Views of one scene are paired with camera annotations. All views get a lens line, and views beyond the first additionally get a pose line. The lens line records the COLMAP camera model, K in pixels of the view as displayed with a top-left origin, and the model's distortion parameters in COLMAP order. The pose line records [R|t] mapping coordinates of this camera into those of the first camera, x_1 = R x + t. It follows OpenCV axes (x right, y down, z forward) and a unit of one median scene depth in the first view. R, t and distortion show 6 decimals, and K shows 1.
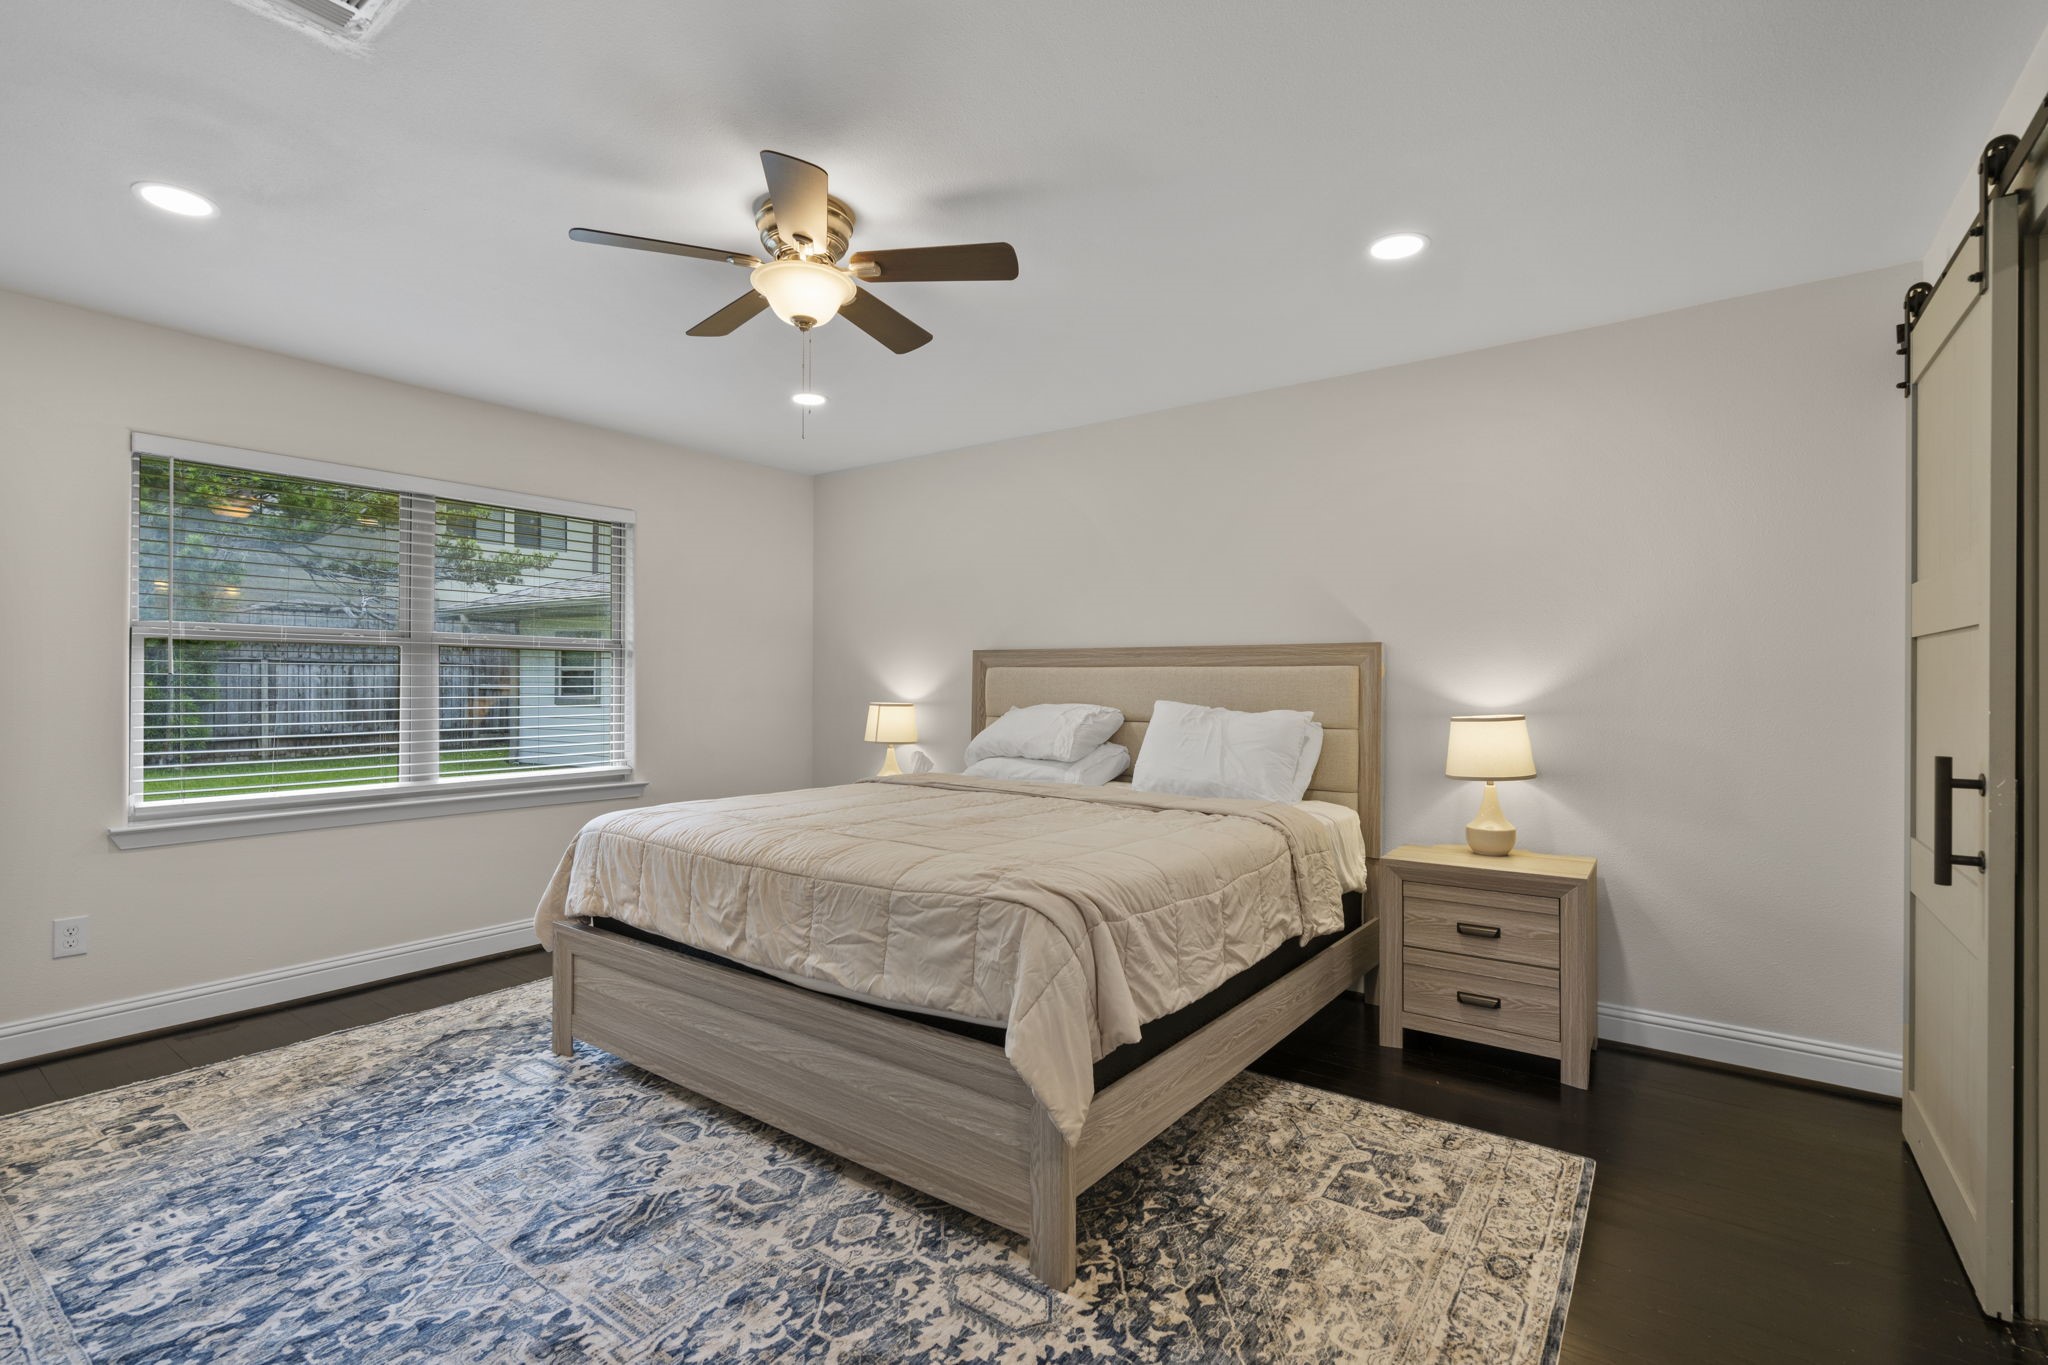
lens RADIAL K [[934.5, 0, 1024.0], [0, 934.5, 682.5], [0, 0, 1]] dist [-0.011862, 0.000075]
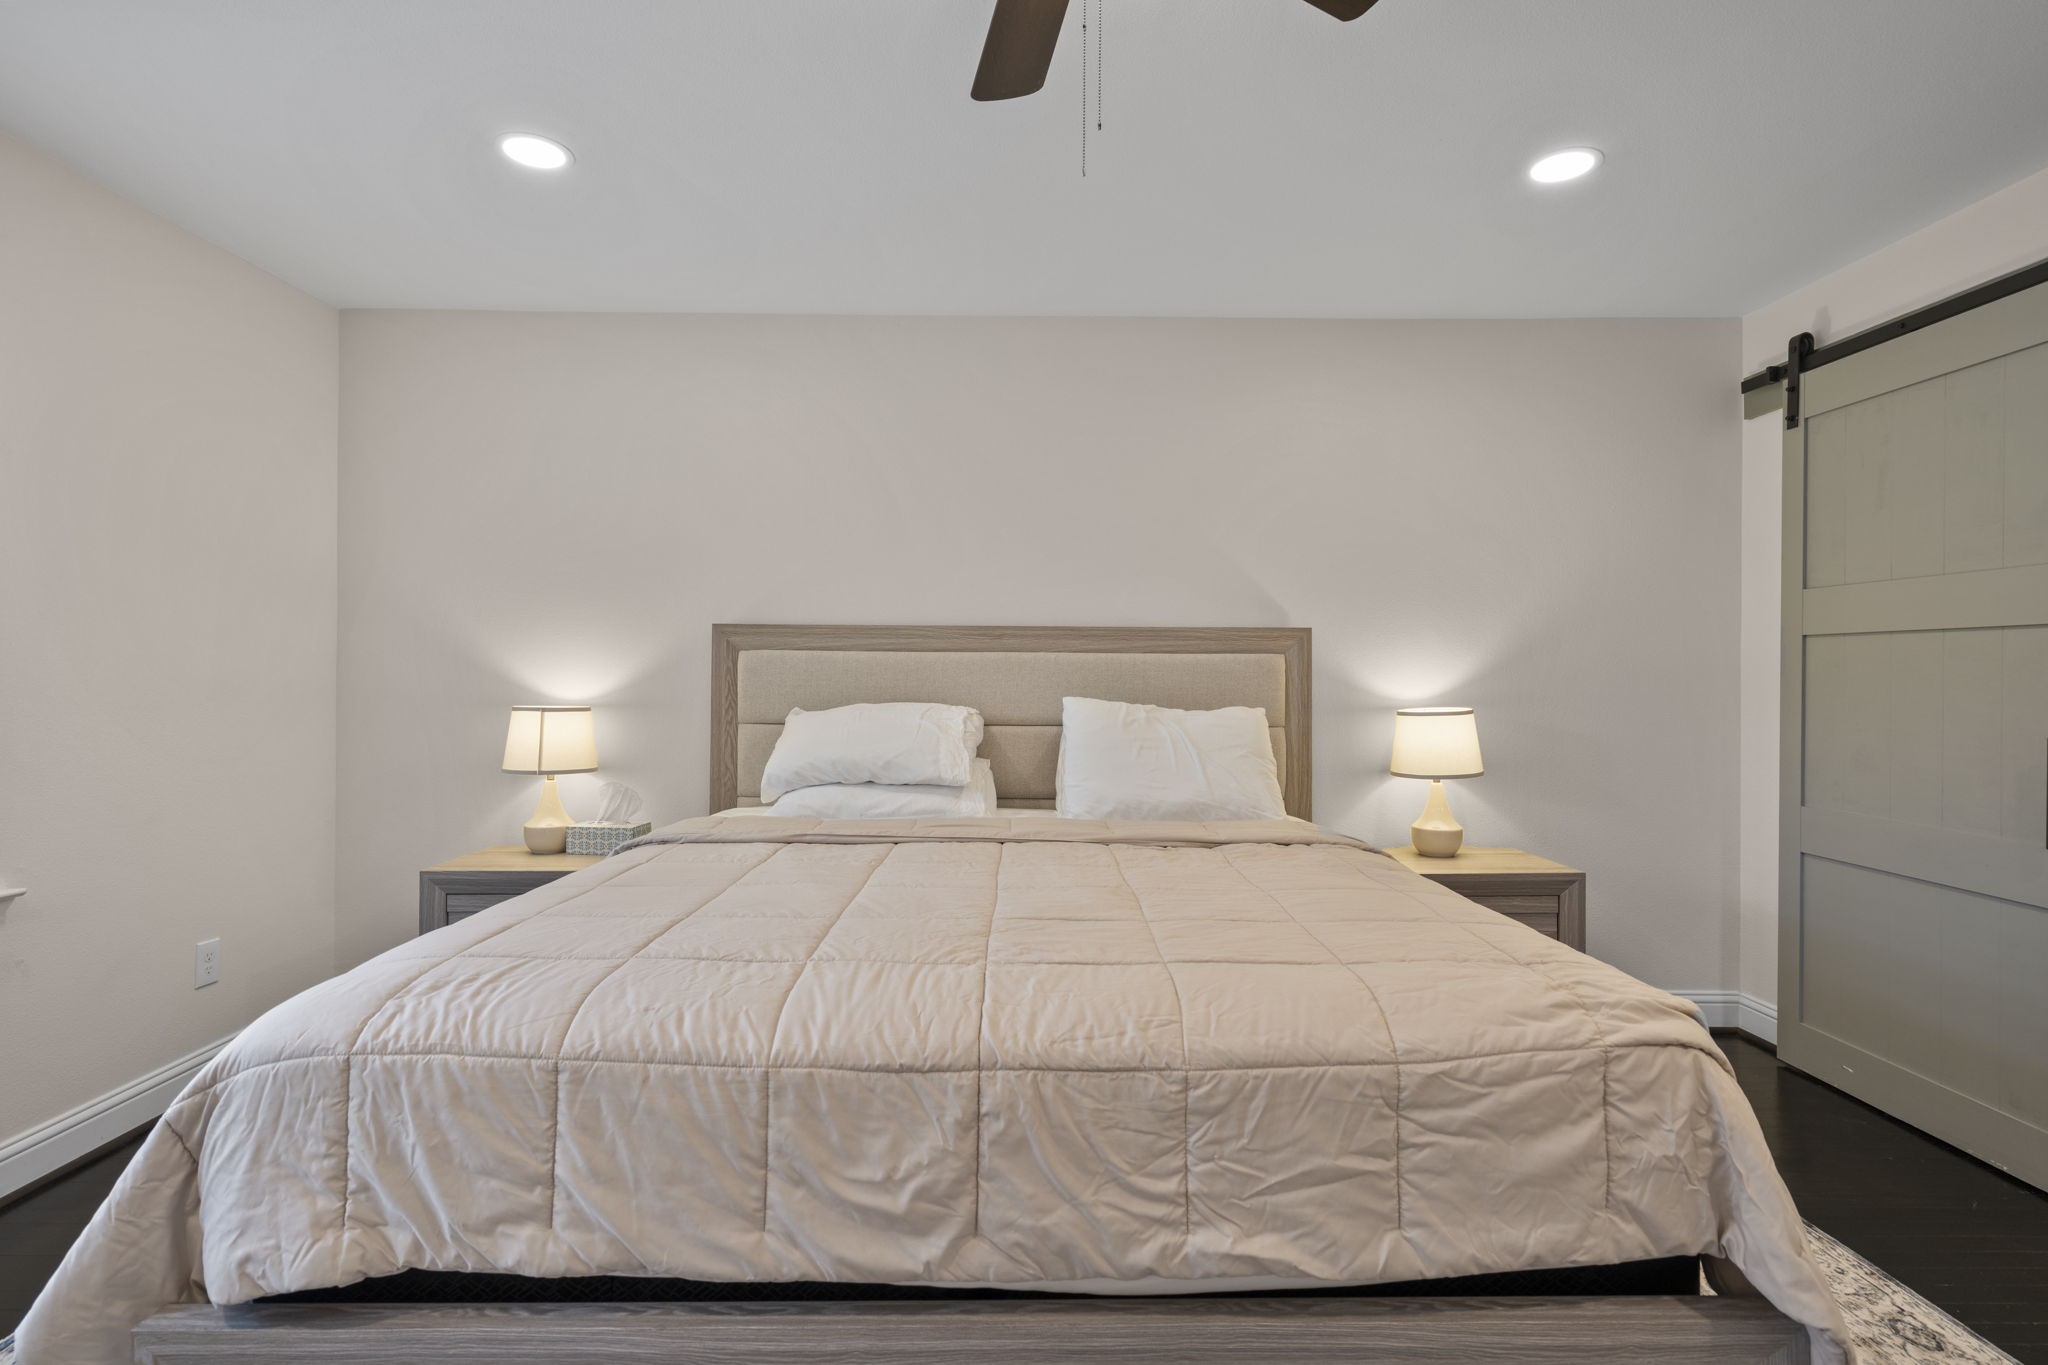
lens RADIAL K [[984.2, 0, 1024.0], [0, 984.2, 682.5], [0, 0, 1]] dist [-0.000120, 0.000909]
pose [[0.797706, -0.004826, 0.603027, -0.483788], [-0.001077, 0.999955, 0.009428, 0.000107], [-0.603045, -0.008170, 0.797665, 0.510789]]
